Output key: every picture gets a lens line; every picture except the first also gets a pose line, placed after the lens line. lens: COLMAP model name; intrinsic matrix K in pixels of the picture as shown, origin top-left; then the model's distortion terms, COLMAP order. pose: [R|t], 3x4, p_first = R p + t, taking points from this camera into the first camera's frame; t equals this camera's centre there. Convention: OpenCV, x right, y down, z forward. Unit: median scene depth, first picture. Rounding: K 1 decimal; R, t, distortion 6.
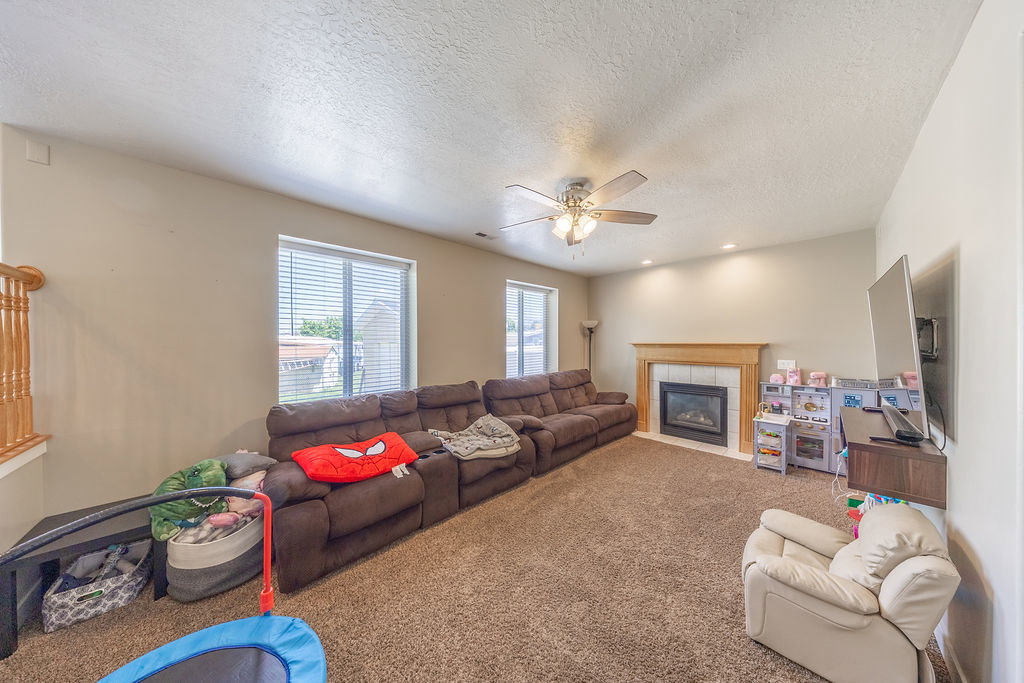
lens RADIAL K [[297.9, 0, 513.7], [0, 297.9, 342.9], [0, 0, 1]] dist [-0.001493, -0.000071]
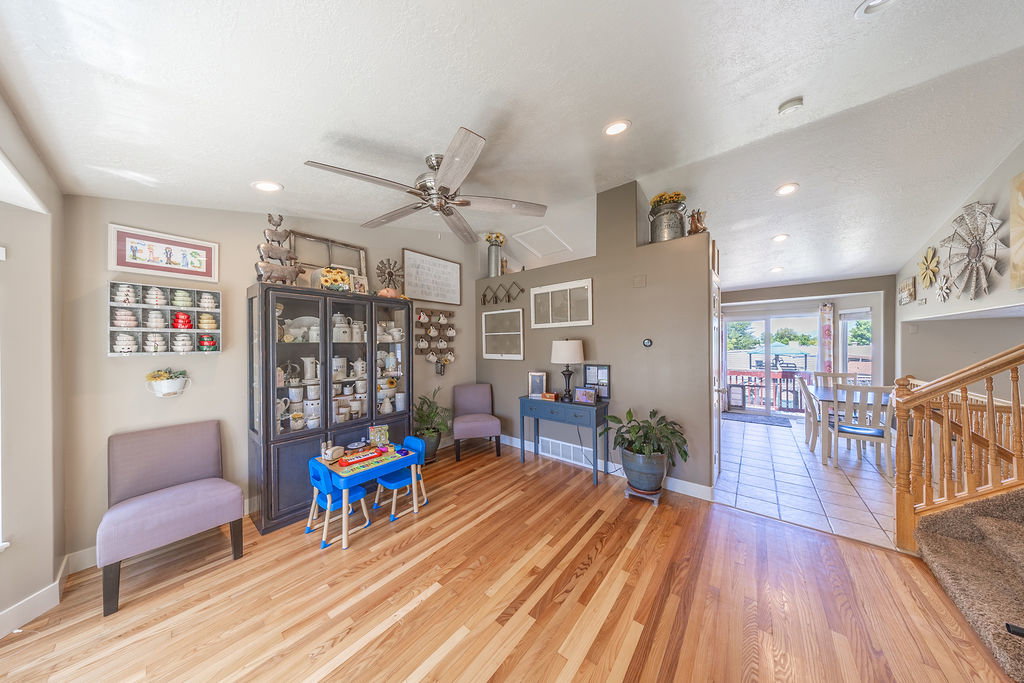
lens RADIAL K [[297.9, 0, 513.7], [0, 297.9, 342.9], [0, 0, 1]] dist [-0.001493, -0.000071]
pose [[0.122765, -0.000841, -0.992435, 0.200355], [0.003206, 0.999995, -0.000450, -0.247283], [0.992431, -0.003126, 0.122767, -1.206235]]
